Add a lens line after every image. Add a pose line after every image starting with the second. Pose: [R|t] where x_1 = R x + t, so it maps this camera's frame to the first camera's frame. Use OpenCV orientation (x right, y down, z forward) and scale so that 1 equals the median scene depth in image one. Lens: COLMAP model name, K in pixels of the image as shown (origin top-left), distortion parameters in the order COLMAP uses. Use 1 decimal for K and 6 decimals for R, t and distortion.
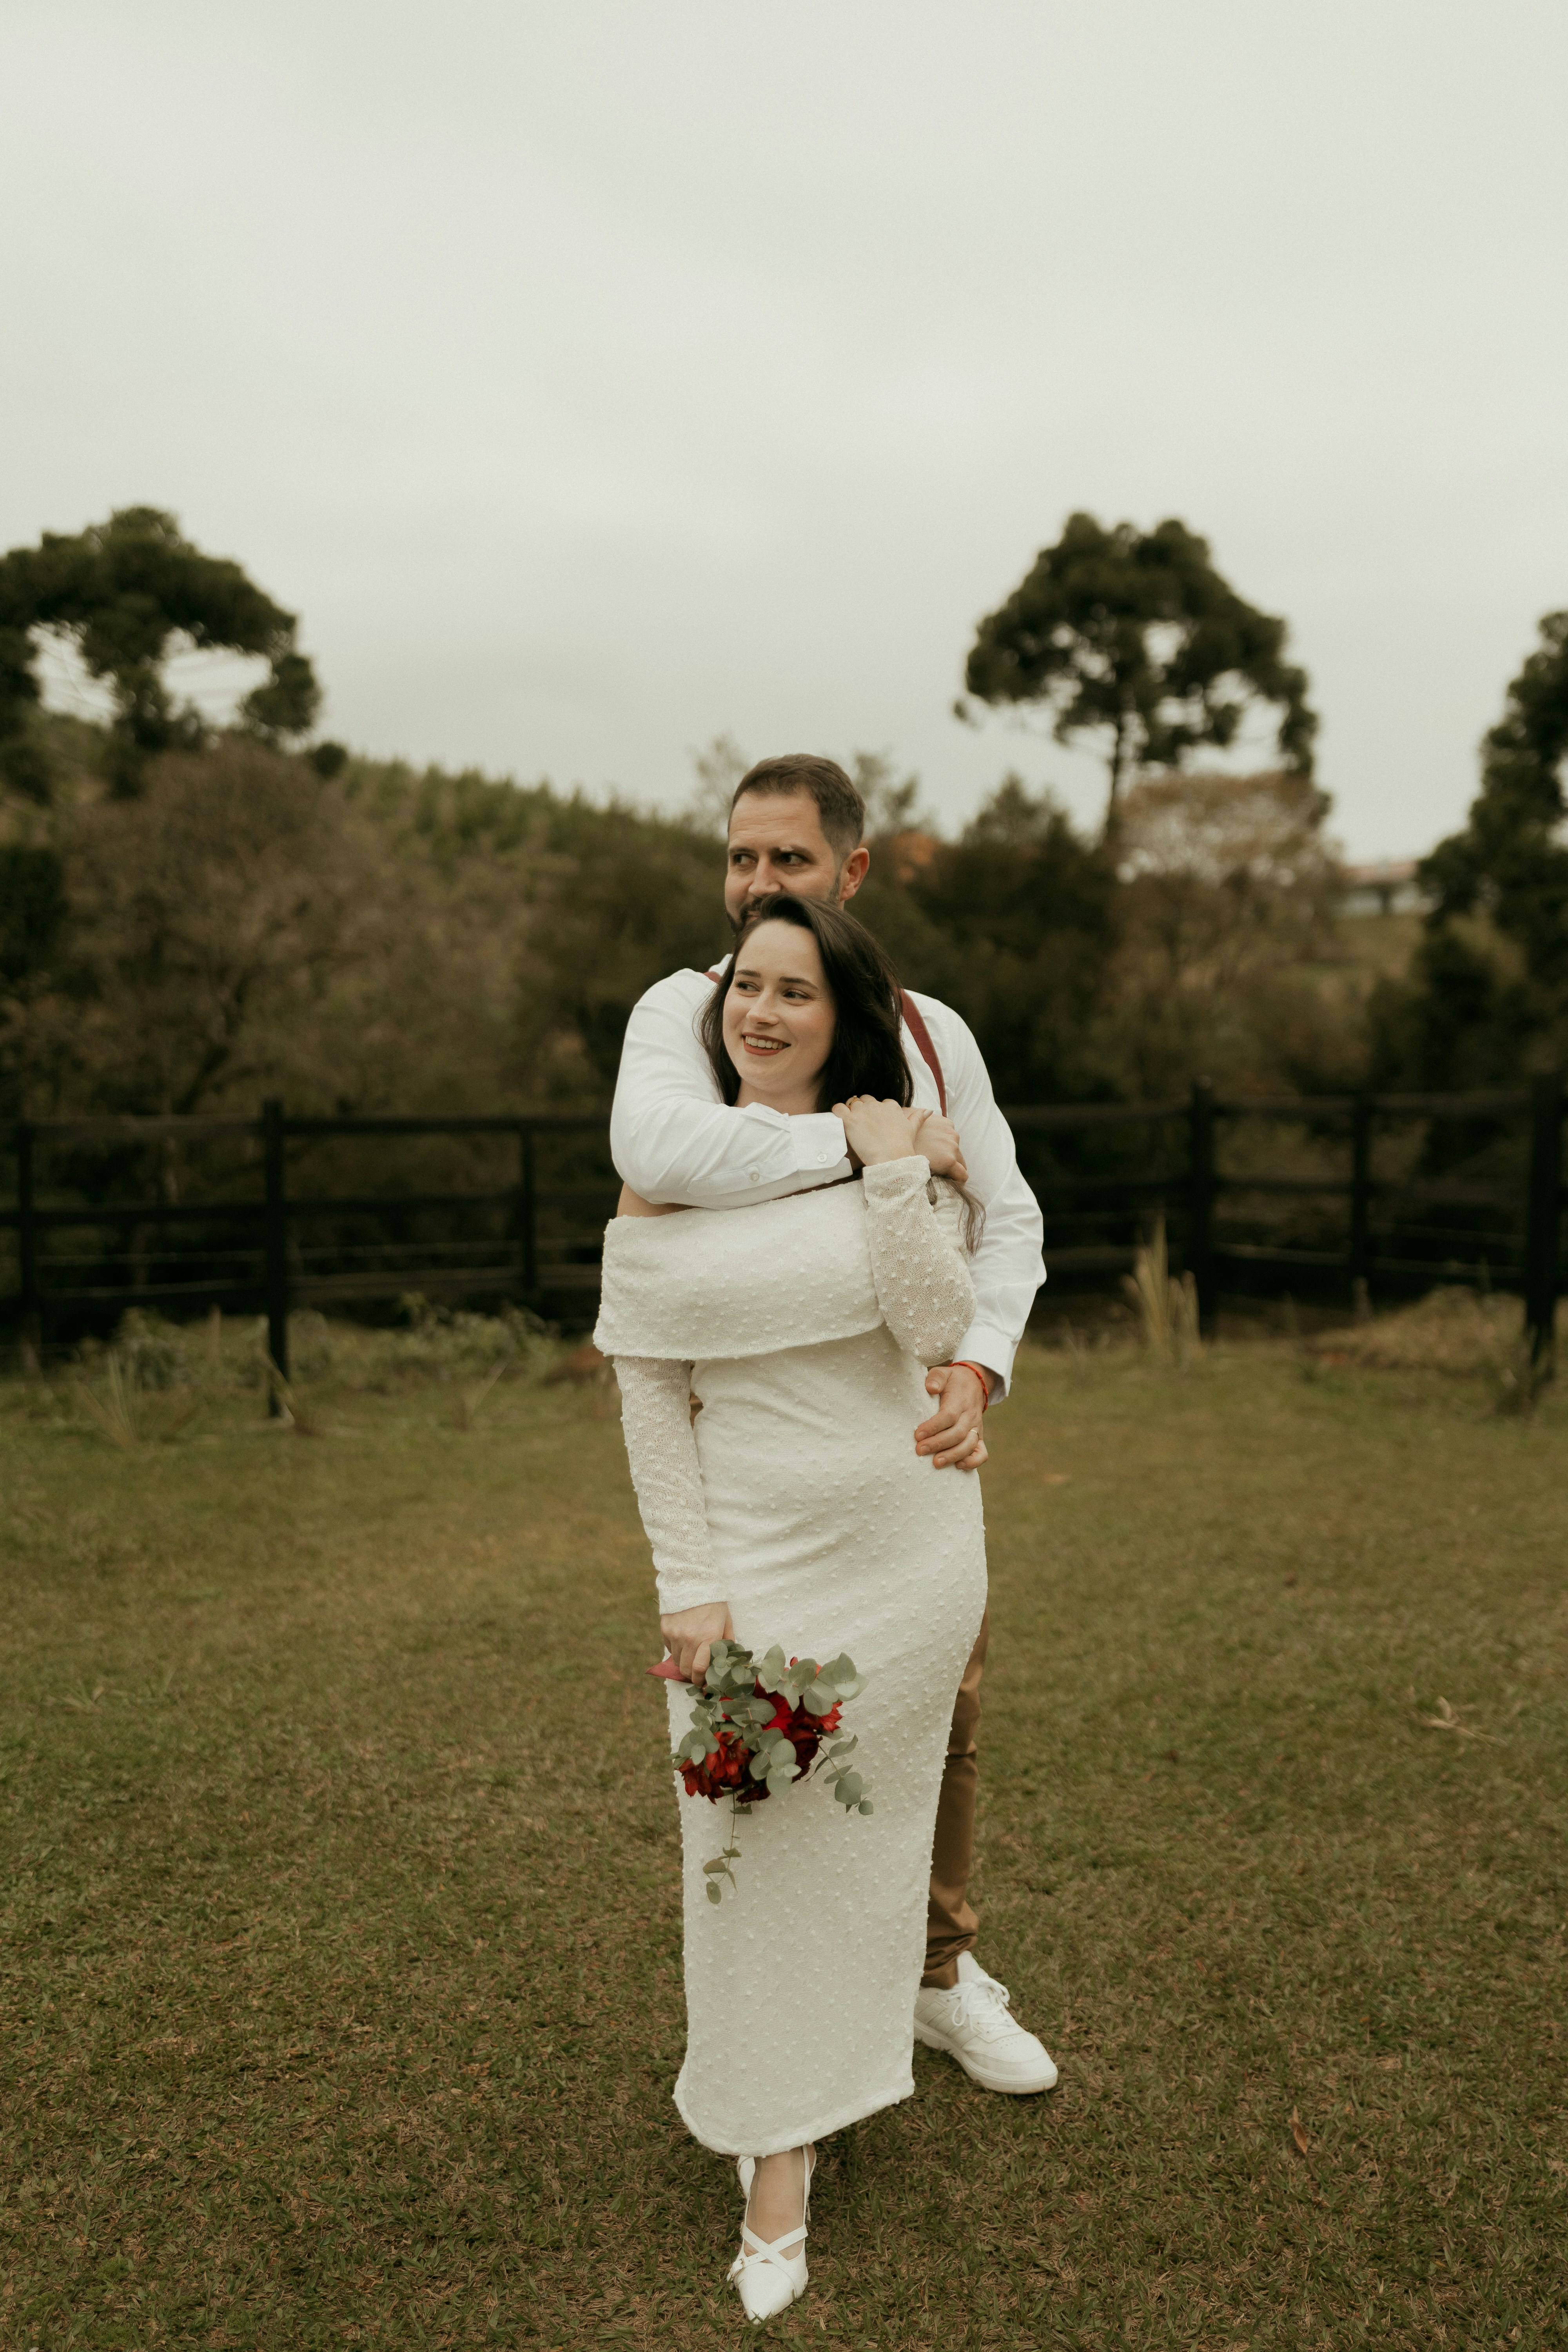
lens RADIAL K [[1882.5, 0, 784.0], [0, 1882.5, 1176.0], [0, 0, 1]] dist [-0.004560, 0.002801]
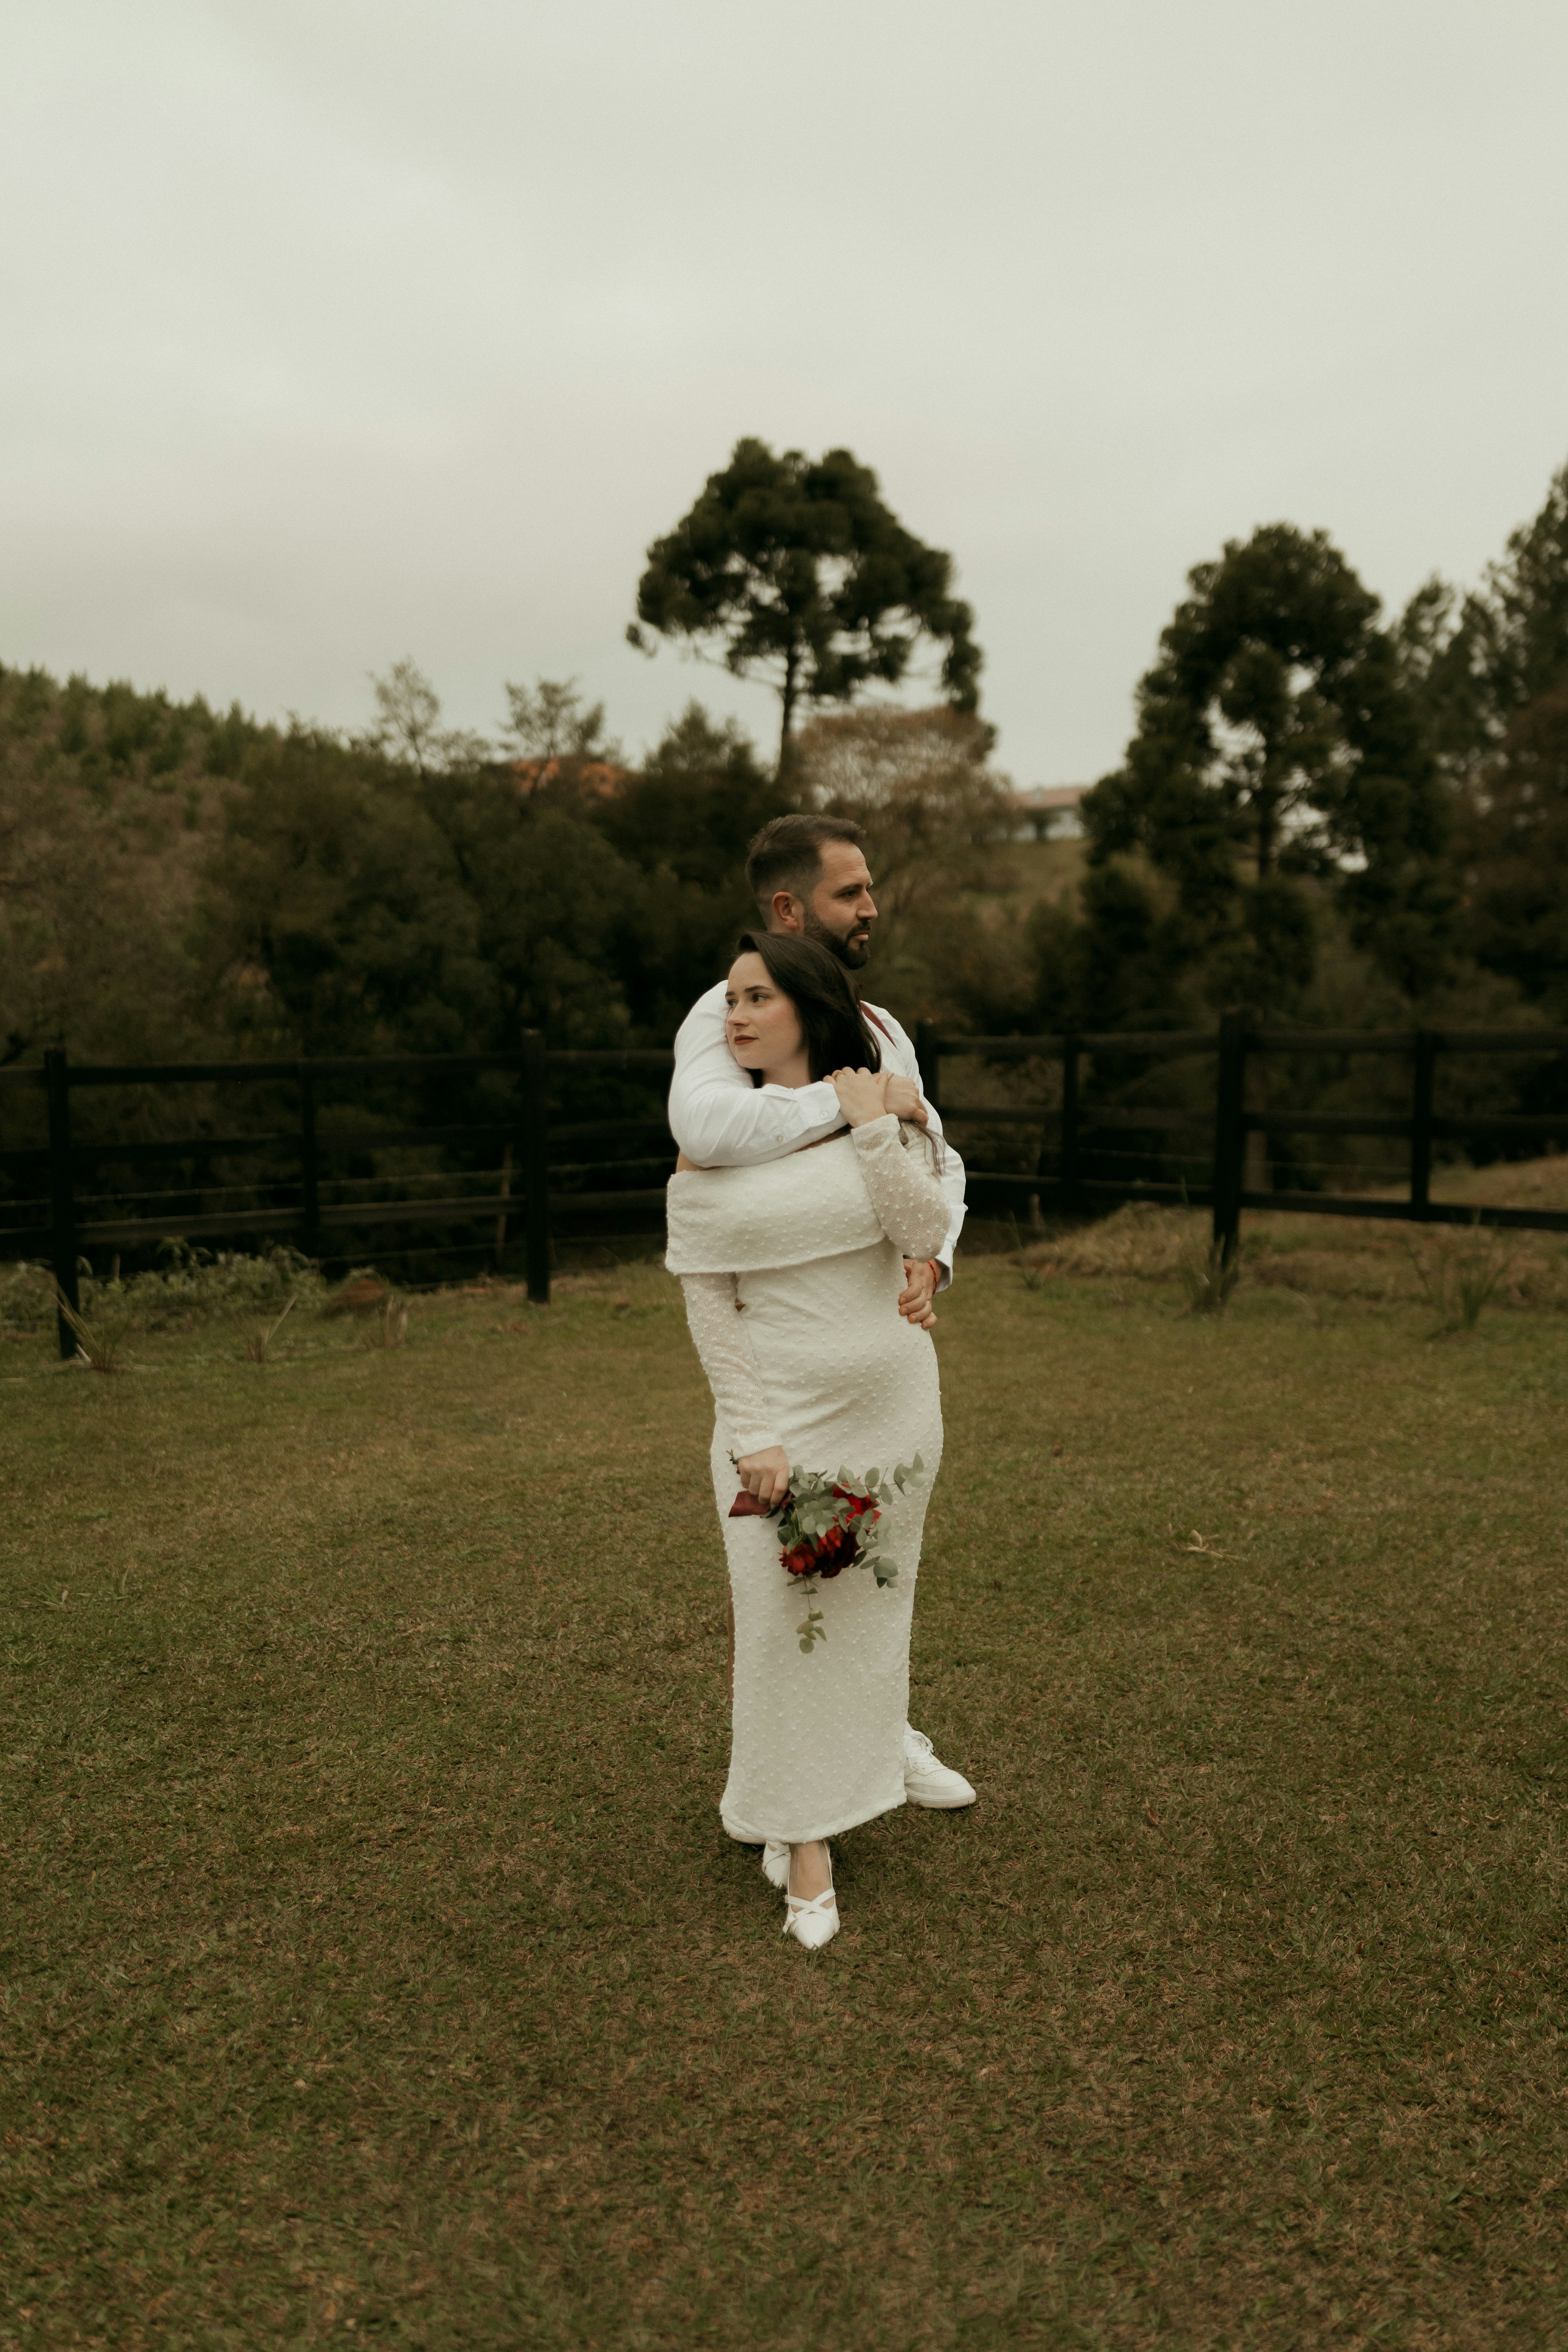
lens RADIAL K [[1924.3, 0, 780.4], [0, 1924.3, 1192.7], [0, 0, 1]] dist [-0.000714, -0.007830]
pose [[0.983258, -0.025100, 0.180483, -0.147426], [0.016325, 0.998619, 0.049942, -0.016798], [-0.181488, -0.046159, 0.982309, -0.201555]]
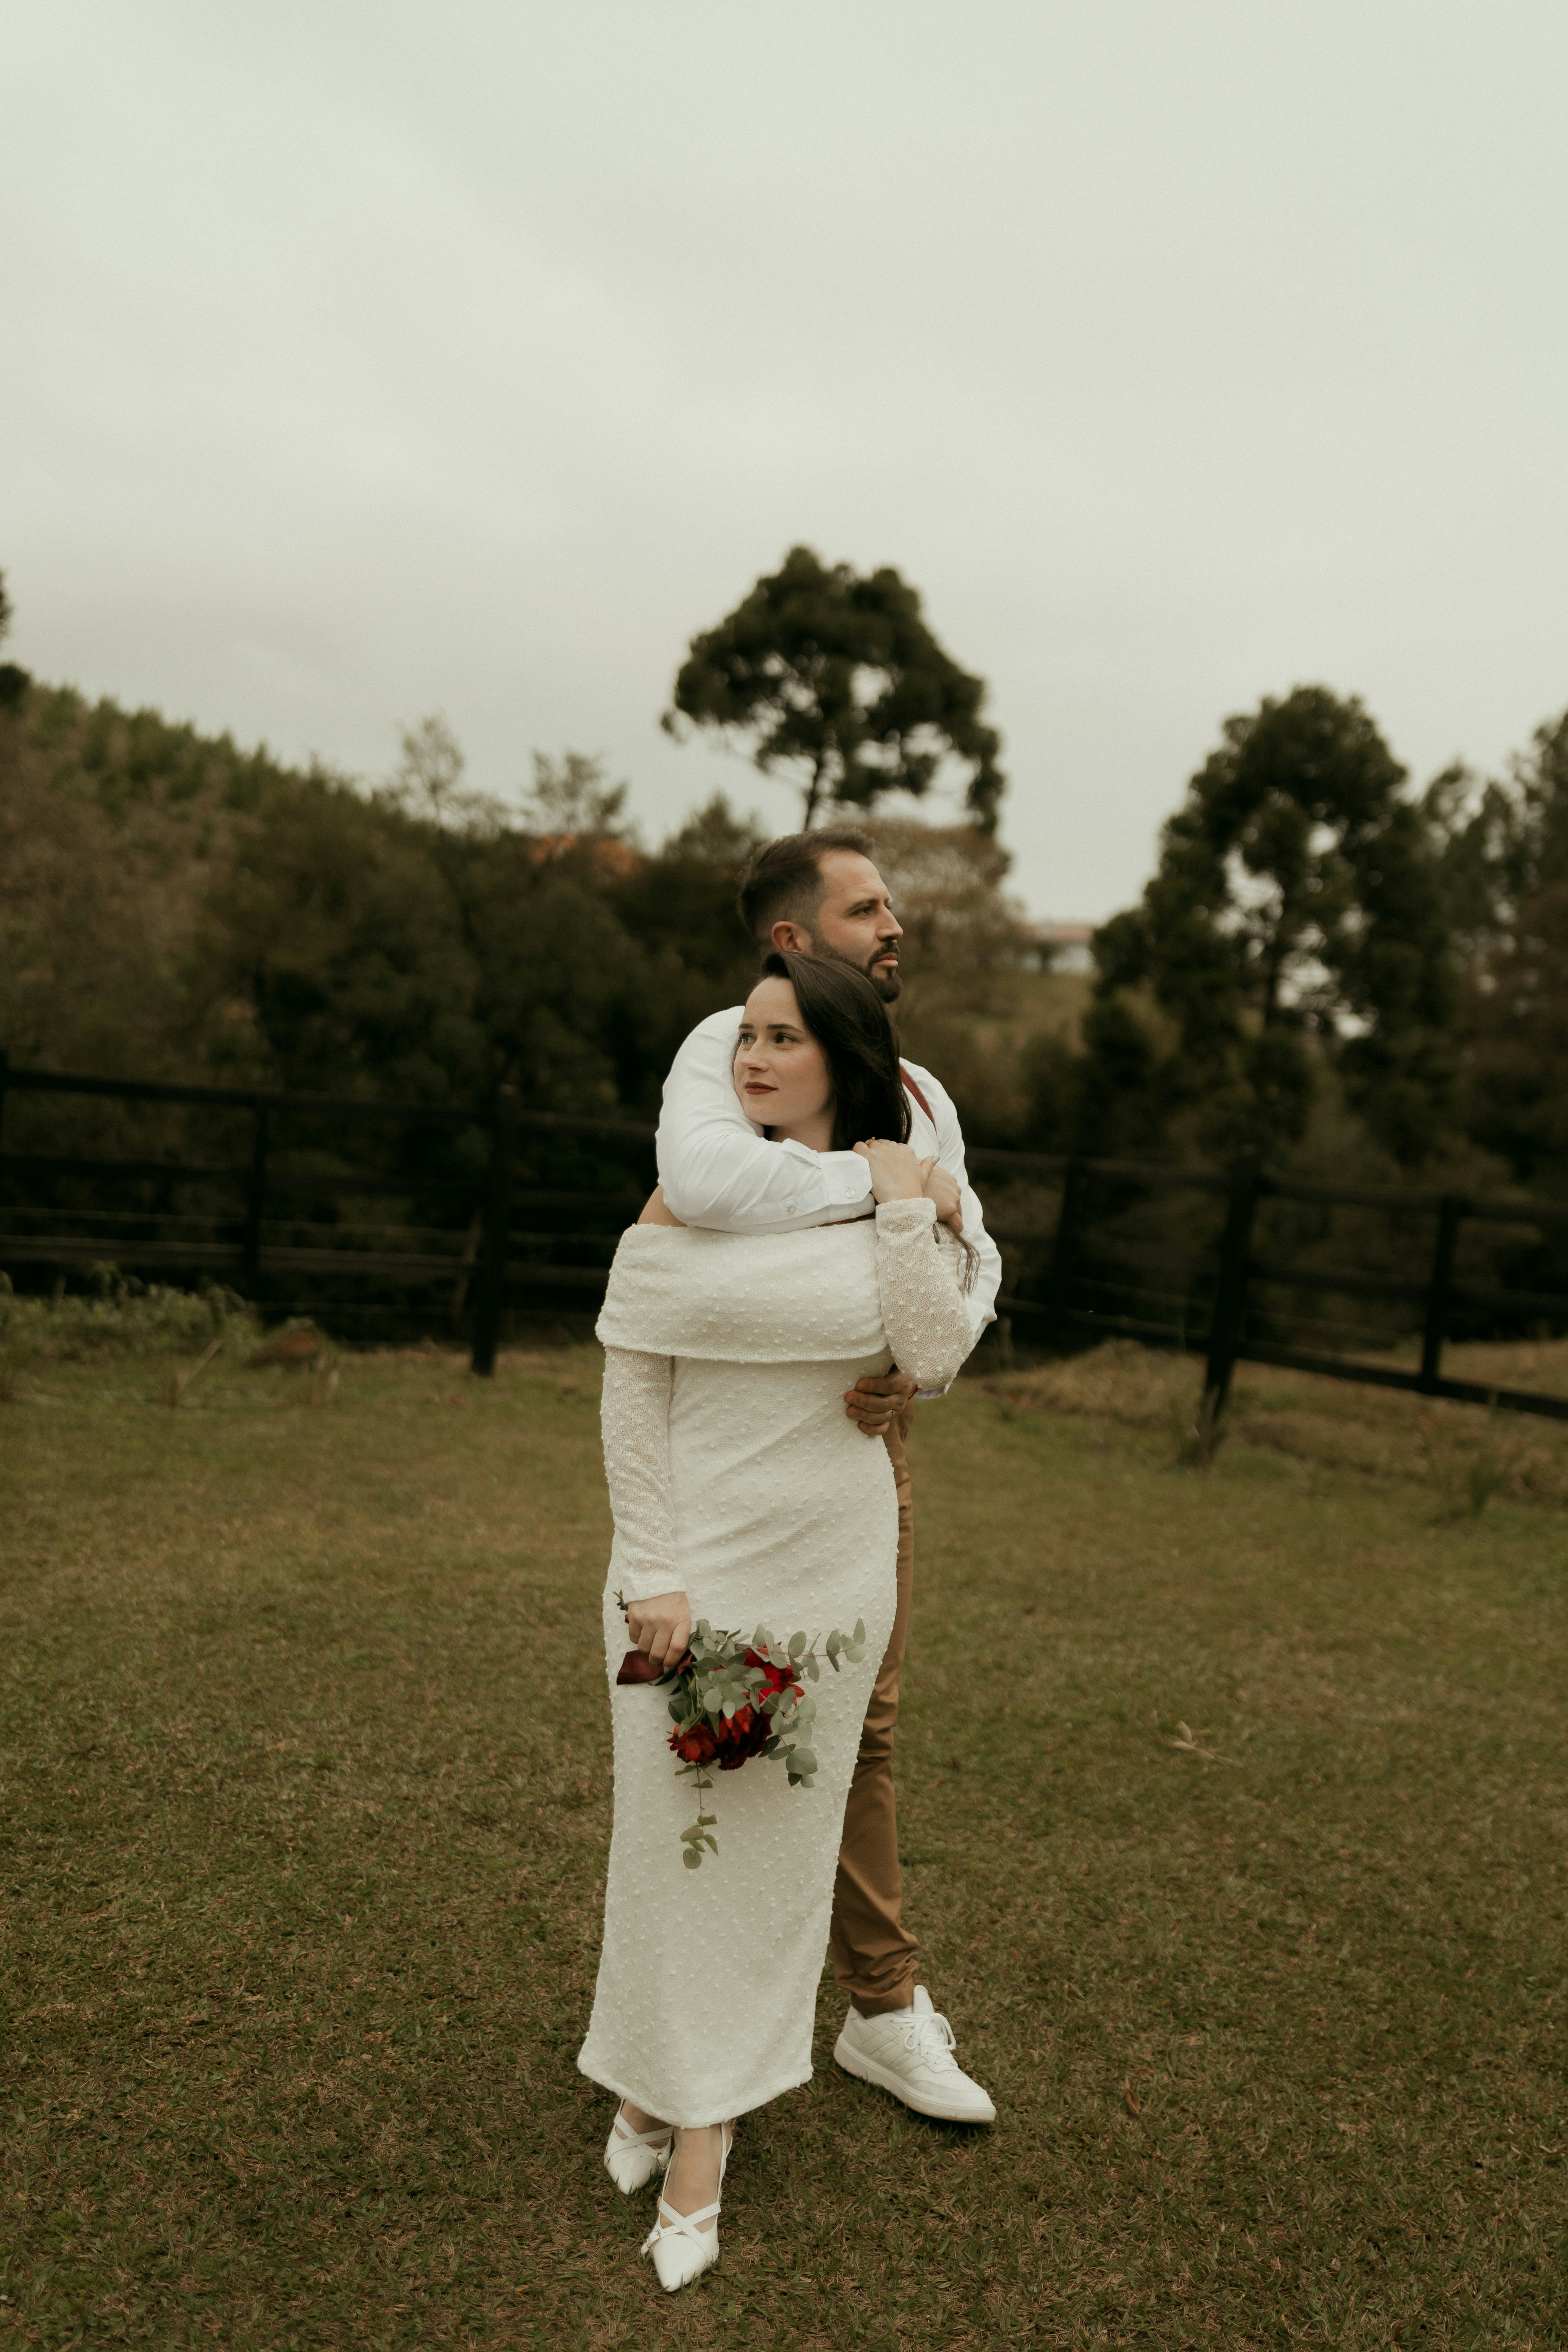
lens RADIAL K [[1899.6, 0, 784.0], [0, 1899.6, 1176.0], [0, 0, 1]] dist [0.003263, -0.008068]
pose [[0.976039, 0.097655, 0.194450, -0.124874], [-0.097103, 0.995197, -0.012392, -0.005047], [-0.194726, -0.006787, 0.980834, -0.045837]]
